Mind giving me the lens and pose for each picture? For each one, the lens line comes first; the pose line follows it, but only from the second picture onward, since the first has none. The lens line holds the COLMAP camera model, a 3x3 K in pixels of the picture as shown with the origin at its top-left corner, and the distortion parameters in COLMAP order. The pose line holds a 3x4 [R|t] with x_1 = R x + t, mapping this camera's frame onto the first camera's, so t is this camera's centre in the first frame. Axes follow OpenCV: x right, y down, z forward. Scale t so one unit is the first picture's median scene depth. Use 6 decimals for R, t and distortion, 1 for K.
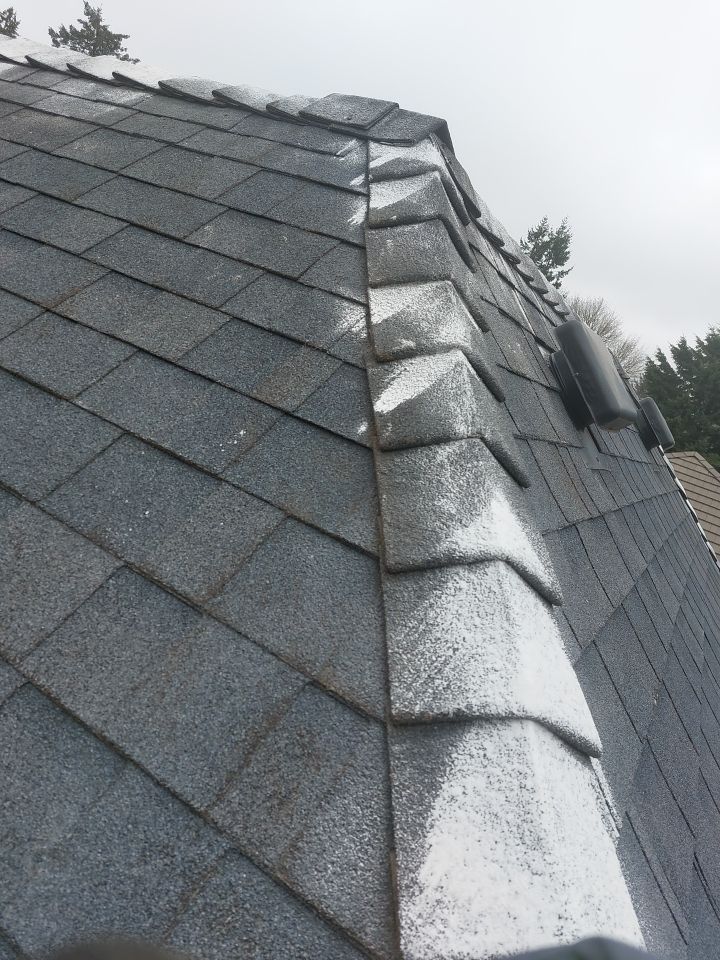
lens RADIAL K [[701.1, 0, 358.9], [0, 701.1, 478.1], [0, 0, 1]] dist [0.062267, -0.046701]
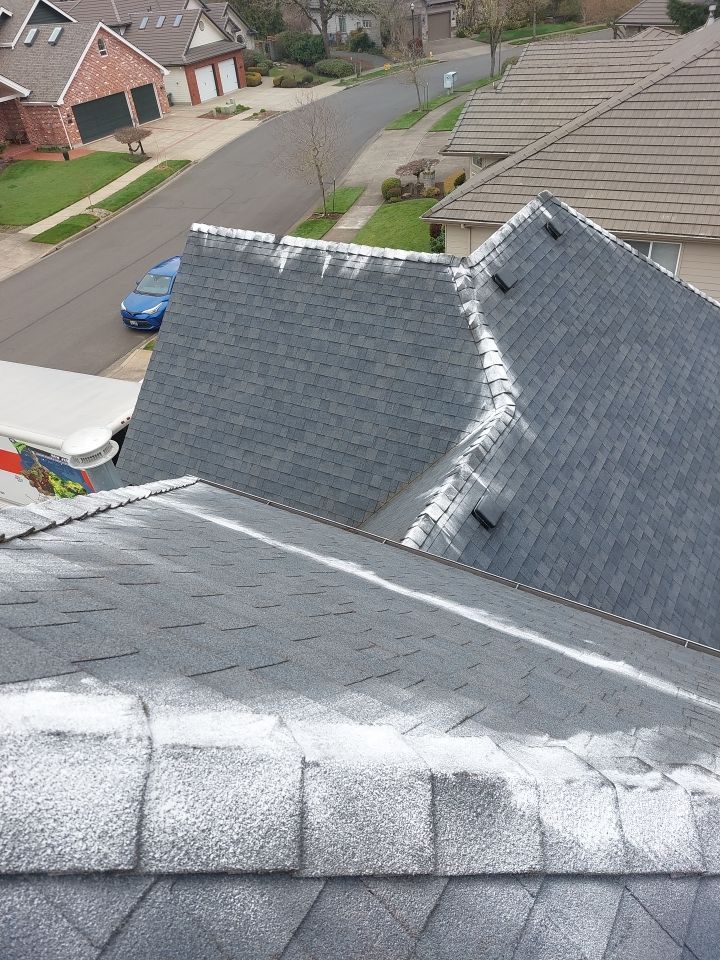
lens RADIAL K [[701.1, 0, 363.7], [0, 701.1, 484.0], [0, 0, 1]] dist [0.062267, -0.046701]
pose [[0.898572, -0.320992, -0.299222, 0.554700], [0.418359, 0.832443, 0.363337, -1.456795], [0.132457, -0.451667, 0.882300, -5.246965]]
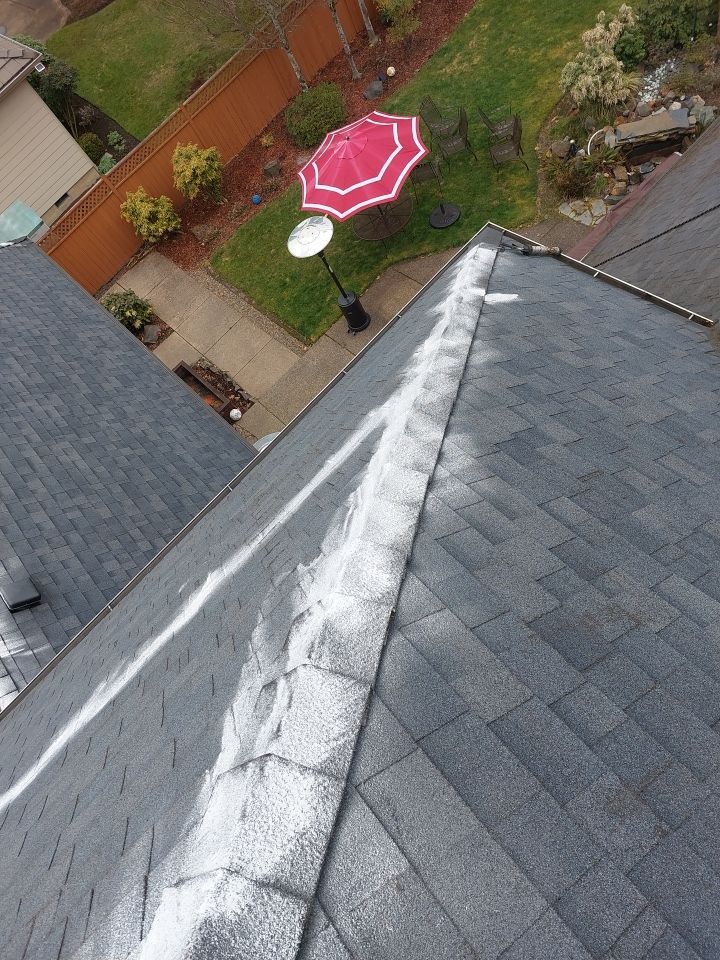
lens RADIAL K [[701.1, 0, 367.5], [0, 701.1, 482.0], [0, 0, 1]] dist [0.062267, -0.046701]
pose [[0.160926, -0.986479, 0.031017, 0.738242], [0.610260, 0.124153, 0.782412, -1.314770], [-0.775684, -0.106982, 0.621988, -5.166097]]
